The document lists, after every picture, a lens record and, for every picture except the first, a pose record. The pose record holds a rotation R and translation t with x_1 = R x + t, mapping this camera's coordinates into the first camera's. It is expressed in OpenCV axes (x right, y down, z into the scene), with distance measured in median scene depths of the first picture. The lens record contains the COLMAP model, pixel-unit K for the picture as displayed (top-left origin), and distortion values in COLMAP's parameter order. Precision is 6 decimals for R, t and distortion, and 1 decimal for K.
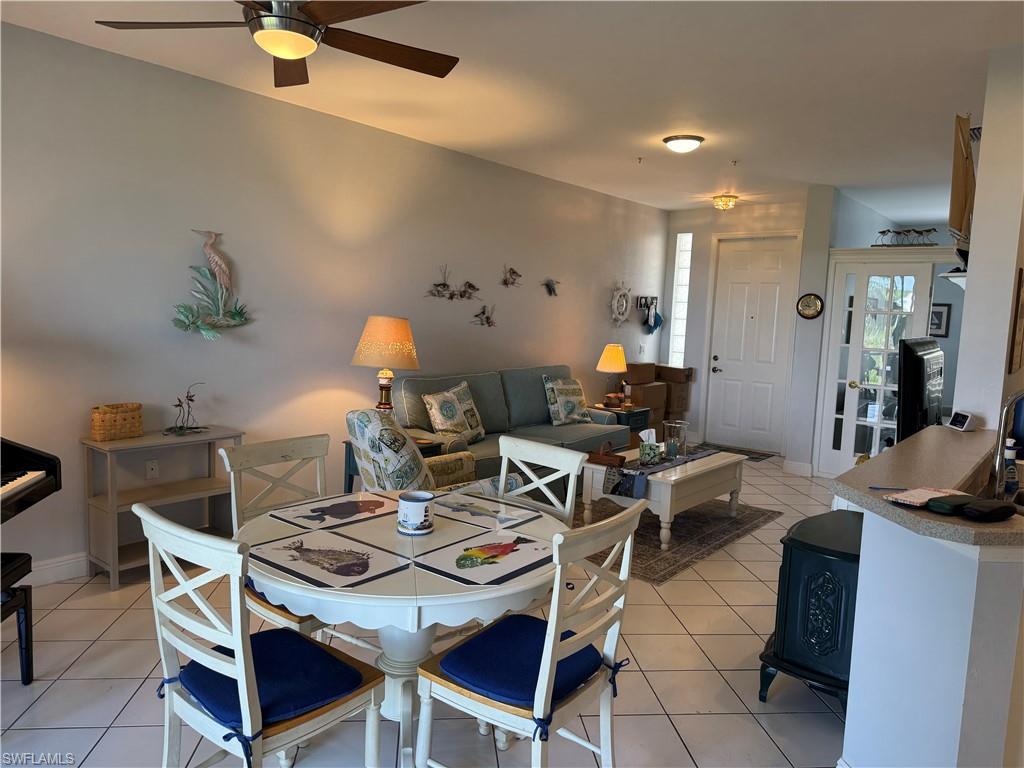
lens RADIAL K [[715.7, 0, 506.1], [0, 715.7, 391.3], [0, 0, 1]] dist [0.066788, -0.066427]
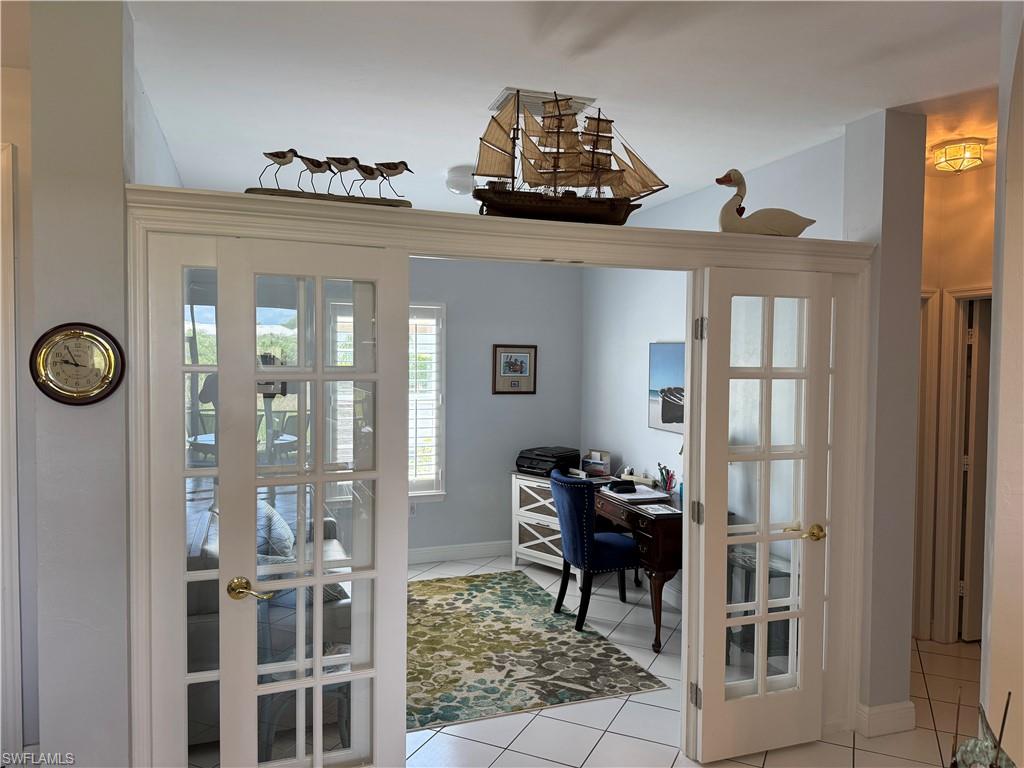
lens RADIAL K [[715.7, 0, 509.3], [0, 715.7, 378.2], [0, 0, 1]] dist [0.066788, -0.066427]
pose [[0.517858, -0.057084, 0.853560, 0.273527], [0.107706, 0.994182, 0.001143, -0.100323], [-0.848659, 0.091342, 0.520993, 0.747460]]
